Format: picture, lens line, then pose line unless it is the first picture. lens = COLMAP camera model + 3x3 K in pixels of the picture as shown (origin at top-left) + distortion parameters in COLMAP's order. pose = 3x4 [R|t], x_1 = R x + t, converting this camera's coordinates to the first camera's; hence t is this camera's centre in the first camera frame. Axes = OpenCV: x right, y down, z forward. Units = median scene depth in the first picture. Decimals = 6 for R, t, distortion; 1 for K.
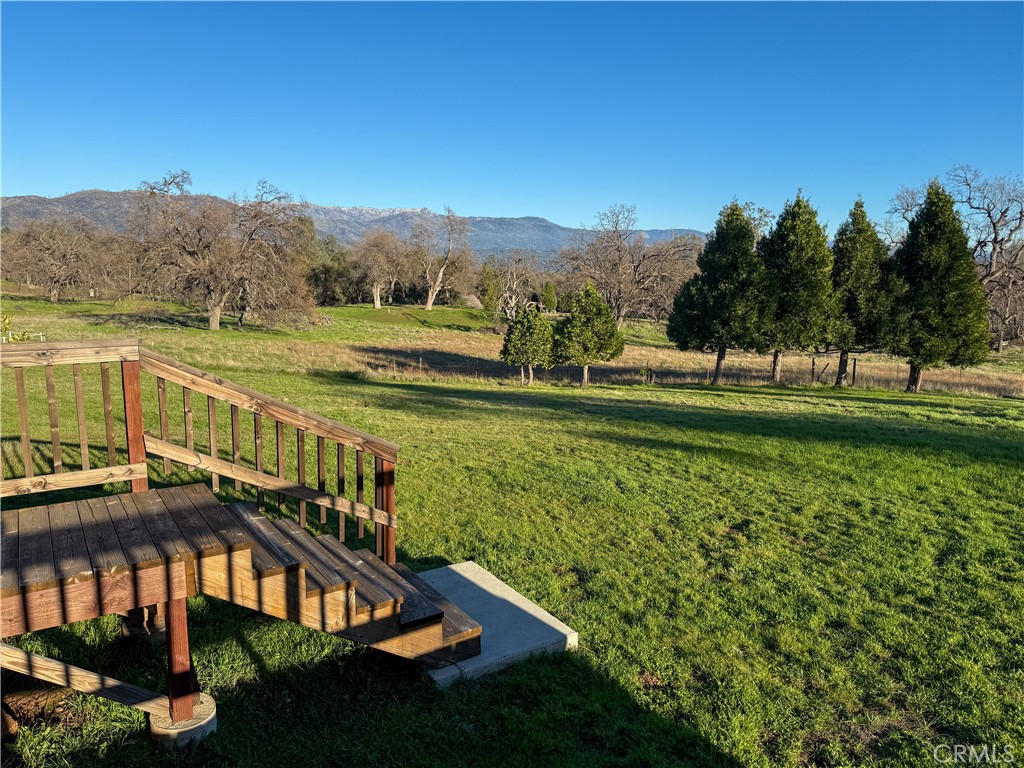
lens RADIAL K [[728.9, 0, 512.0], [0, 728.9, 384.0], [0, 0, 1]] dist [0.003523, 0.000219]
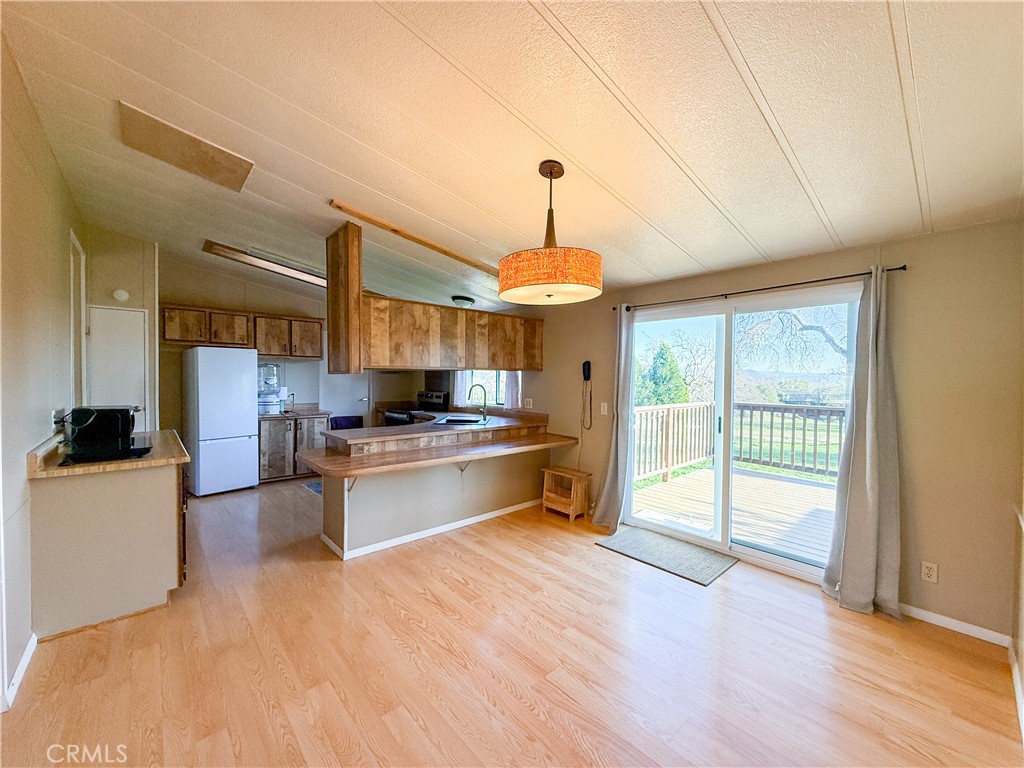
lens RADIAL K [[406.6, 0, 512.0], [0, 406.6, 384.0], [0, 0, 1]] dist [-0.001476, 0.000176]
pose [[0.989890, -0.001045, 0.141836, -0.046801], [0.020565, 0.990464, -0.136227, 0.017059], [-0.140342, 0.137767, 0.980472, -0.125663]]
